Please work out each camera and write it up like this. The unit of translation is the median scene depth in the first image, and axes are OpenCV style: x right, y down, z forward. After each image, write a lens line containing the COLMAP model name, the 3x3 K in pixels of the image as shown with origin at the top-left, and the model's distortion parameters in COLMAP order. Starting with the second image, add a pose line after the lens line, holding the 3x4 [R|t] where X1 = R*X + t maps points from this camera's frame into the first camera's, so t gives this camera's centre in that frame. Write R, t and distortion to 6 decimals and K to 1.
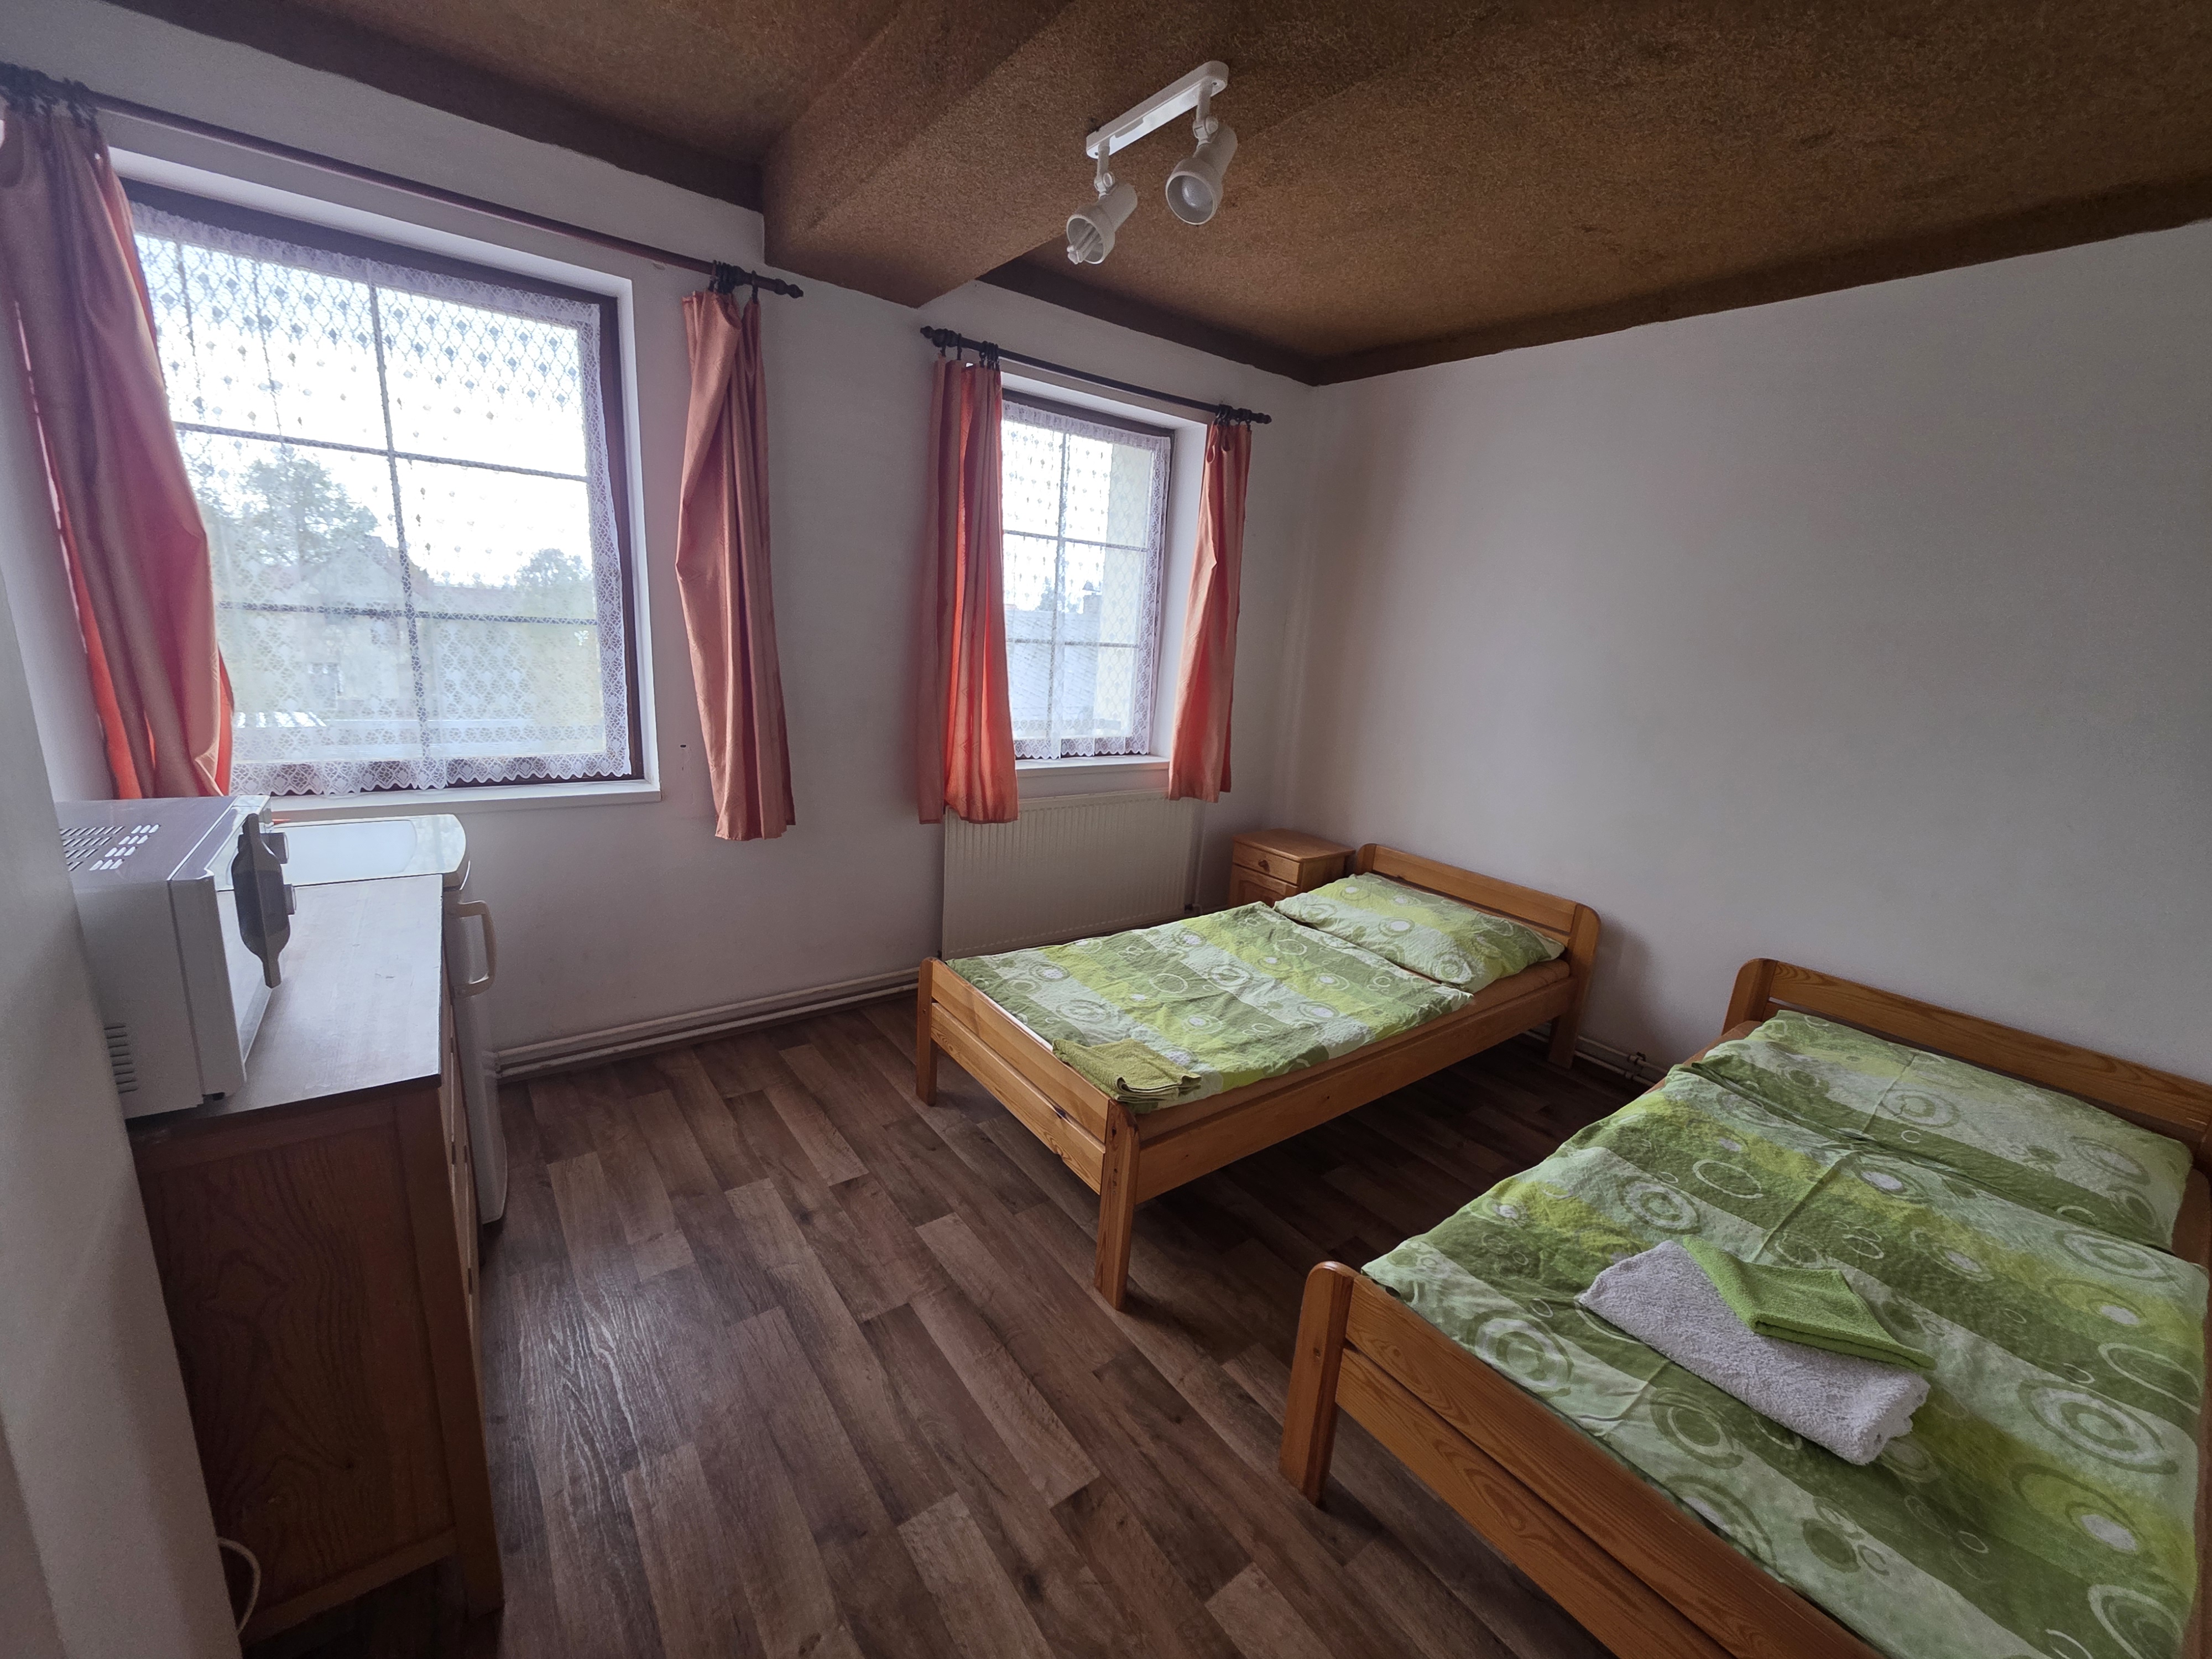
lens RADIAL K [[883.6, 0, 1101.5], [0, 883.6, 833.7], [0, 0, 1]] dist [0.002759, 0.000108]
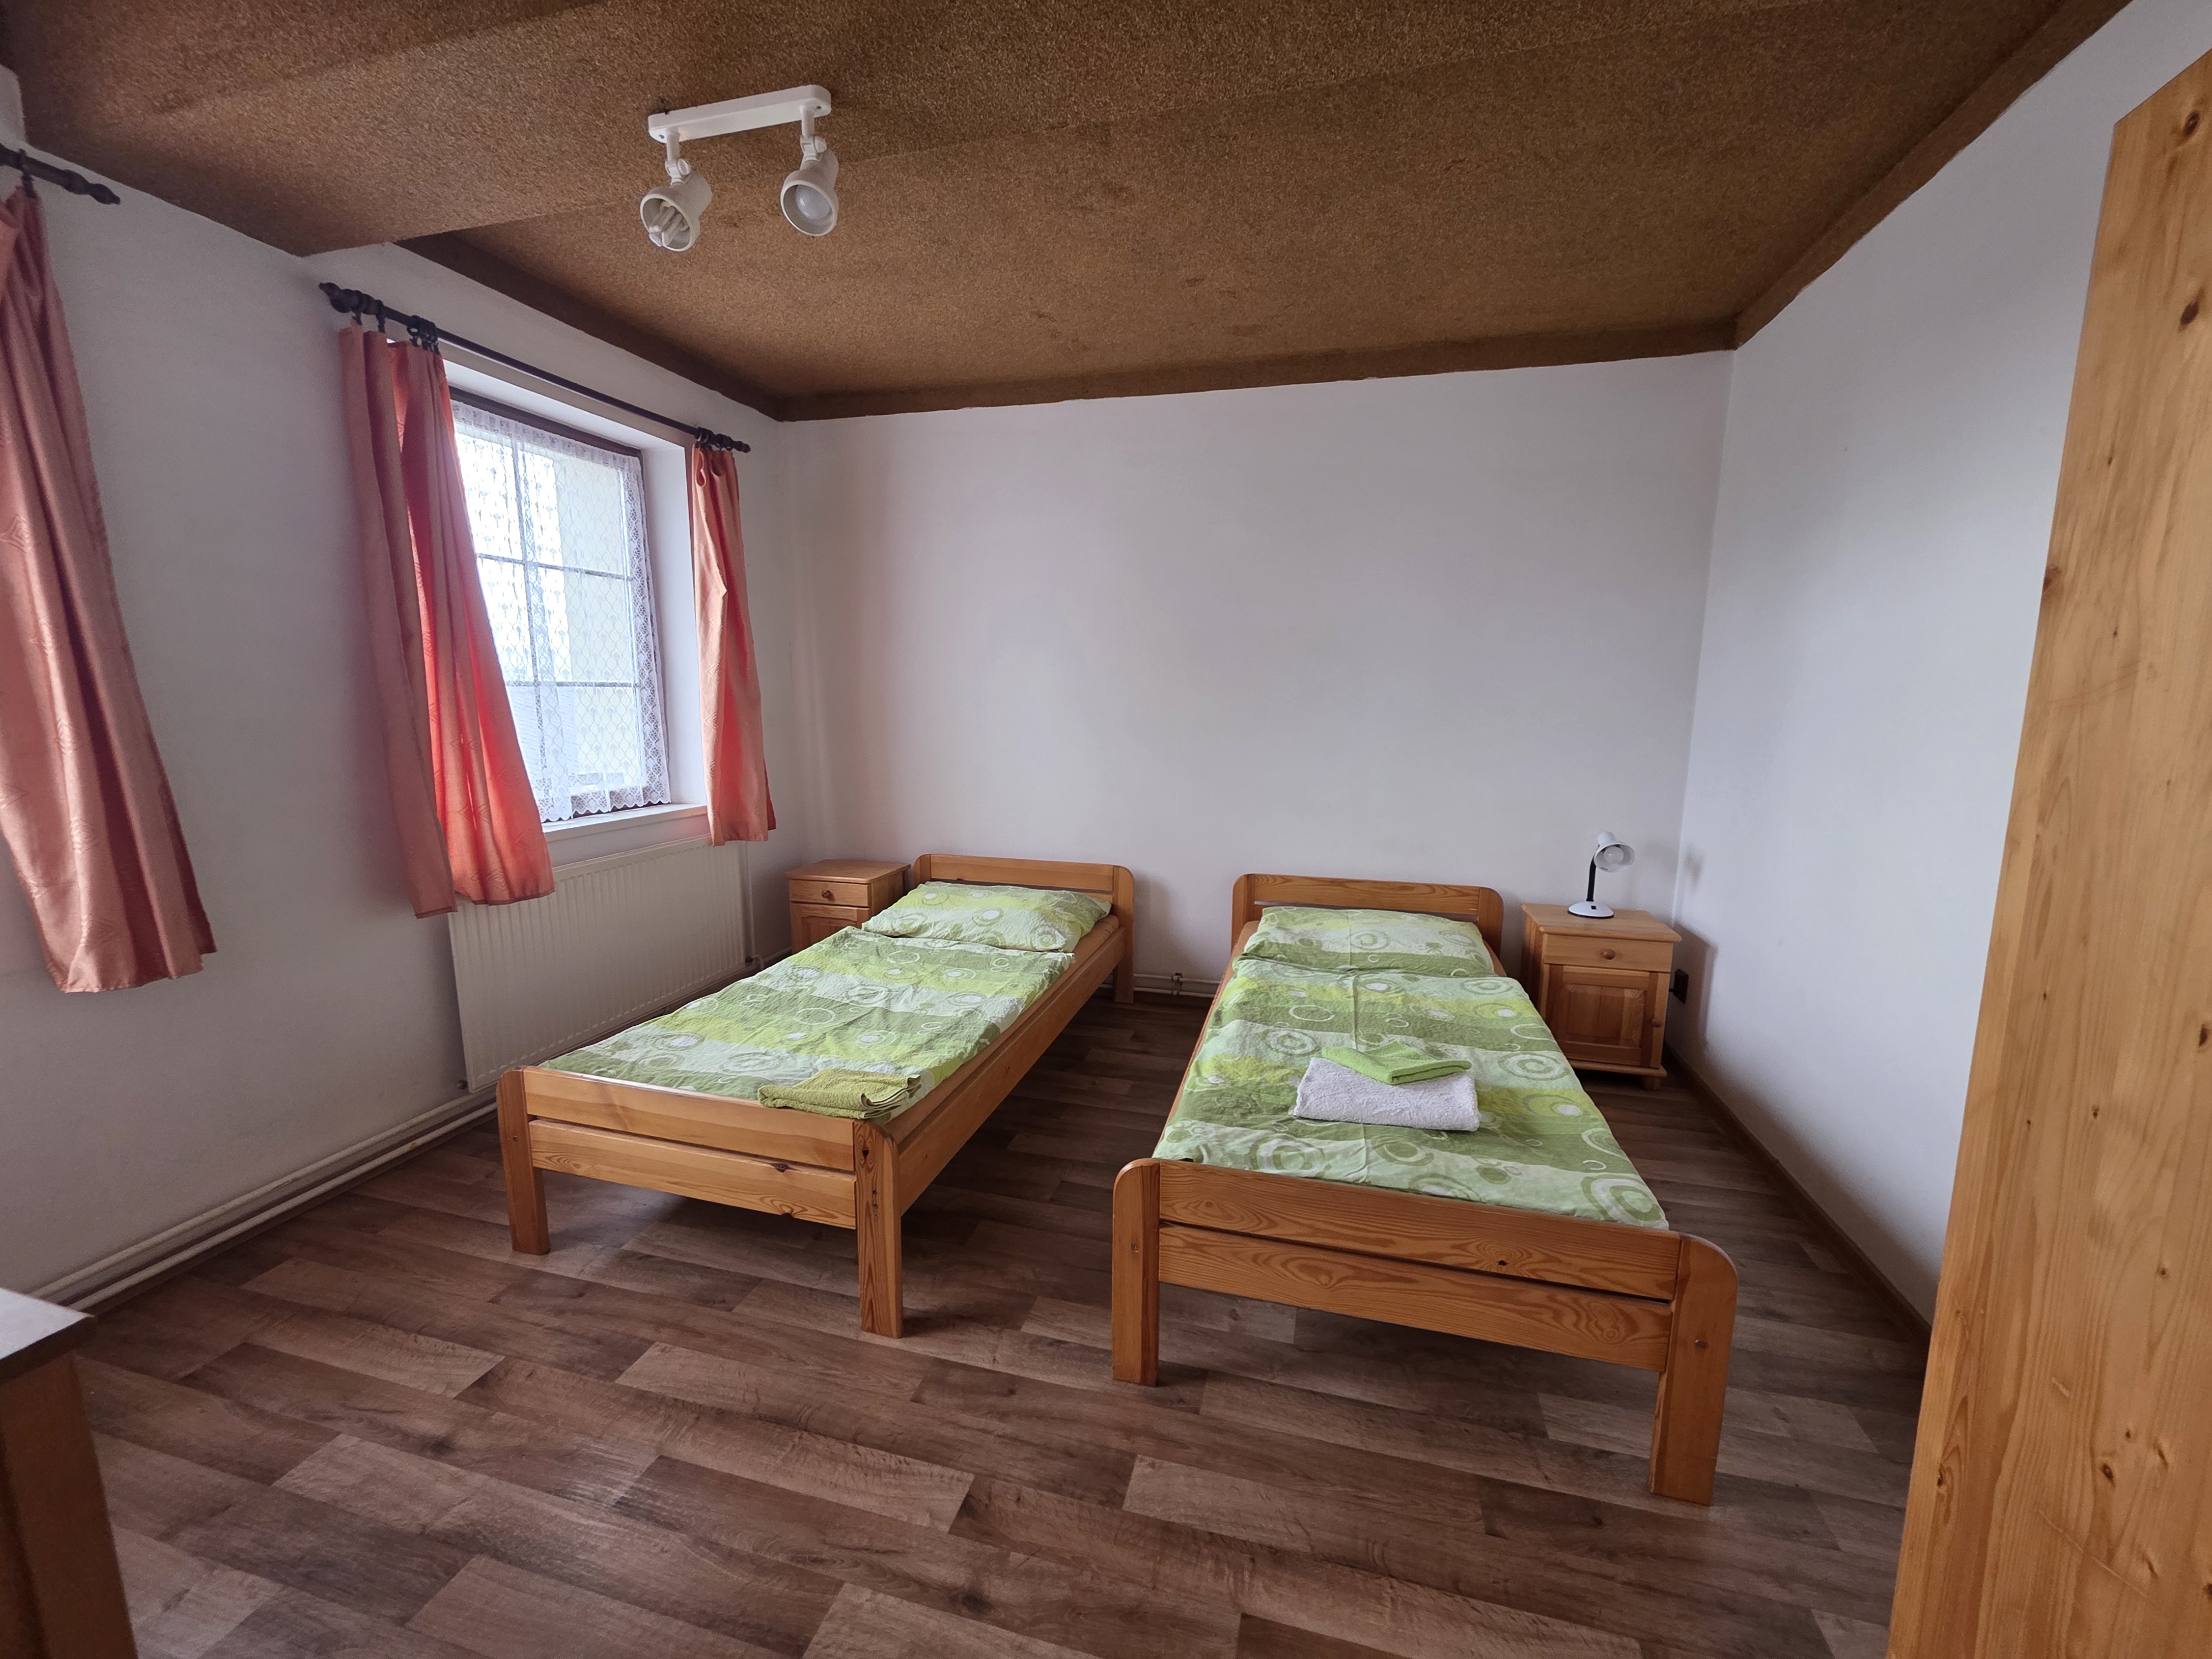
lens RADIAL K [[886.8, 0, 1106.0], [0, 886.8, 829.5], [0, 0, 1]] dist [0.000895, -0.000297]
pose [[0.793395, -0.157095, 0.588086, -0.239780], [0.193214, 0.981156, 0.001429, 0.037830], [-0.577229, 0.112492, 0.808797, 0.034268]]
